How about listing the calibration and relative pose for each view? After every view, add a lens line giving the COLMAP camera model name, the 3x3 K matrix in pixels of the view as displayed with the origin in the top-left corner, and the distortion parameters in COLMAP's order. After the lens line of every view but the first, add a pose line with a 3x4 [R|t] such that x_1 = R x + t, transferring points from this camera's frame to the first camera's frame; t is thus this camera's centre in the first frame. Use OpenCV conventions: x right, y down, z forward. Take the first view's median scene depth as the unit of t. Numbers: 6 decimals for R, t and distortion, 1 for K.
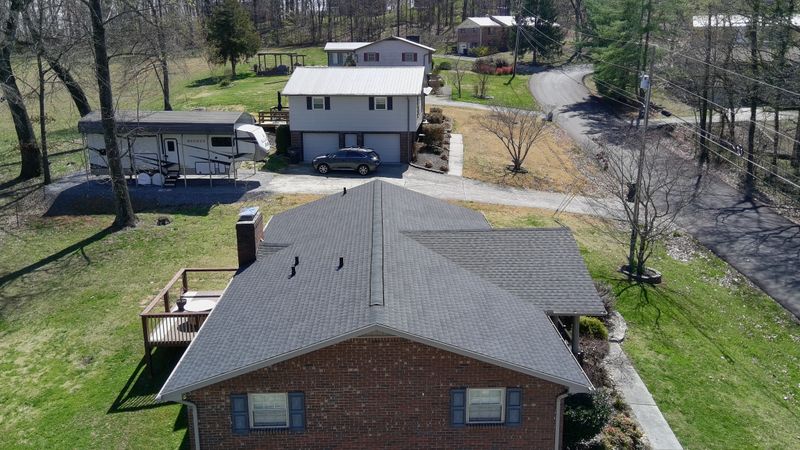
lens RADIAL K [[670.9, 0, 400.0], [0, 670.9, 225.0], [0, 0, 1]] dist [0.097750, -0.166146]
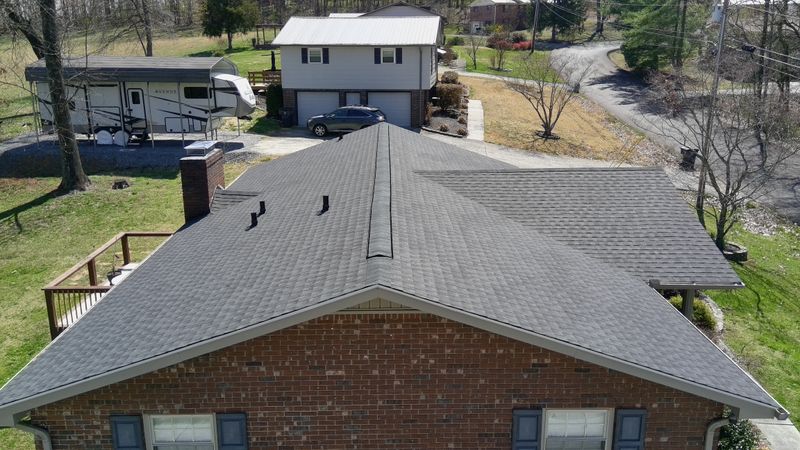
lens RADIAL K [[670.9, 0, 400.0], [0, 670.9, 225.0], [0, 0, 1]] dist [0.097750, -0.166146]
pose [[0.999932, 0.006196, -0.009892, -0.006305], [-0.006159, 0.999974, 0.003799, 0.046396], [0.009915, -0.003738, 0.999944, 0.227140]]
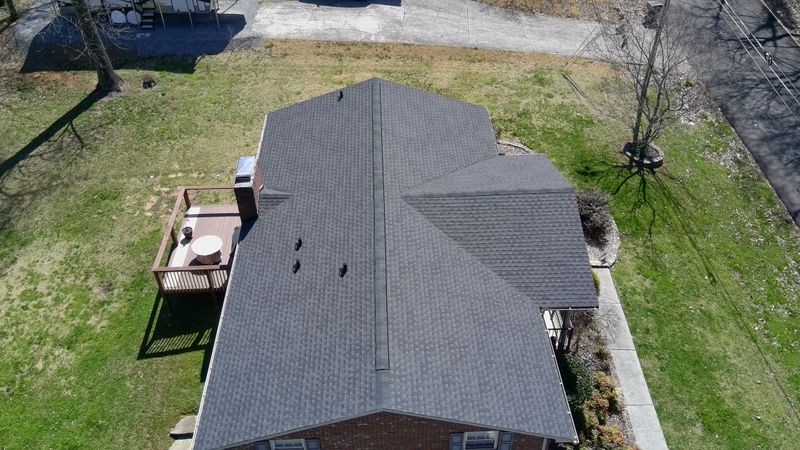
lens RADIAL K [[670.9, 0, 400.0], [0, 670.9, 225.0], [0, 0, 1]] dist [0.097750, -0.166146]
pose [[0.999954, -0.009201, 0.002521, -0.003770], [0.007245, 0.904339, 0.426754, -0.276730], [-0.006206, -0.426716, 0.904364, 0.067067]]
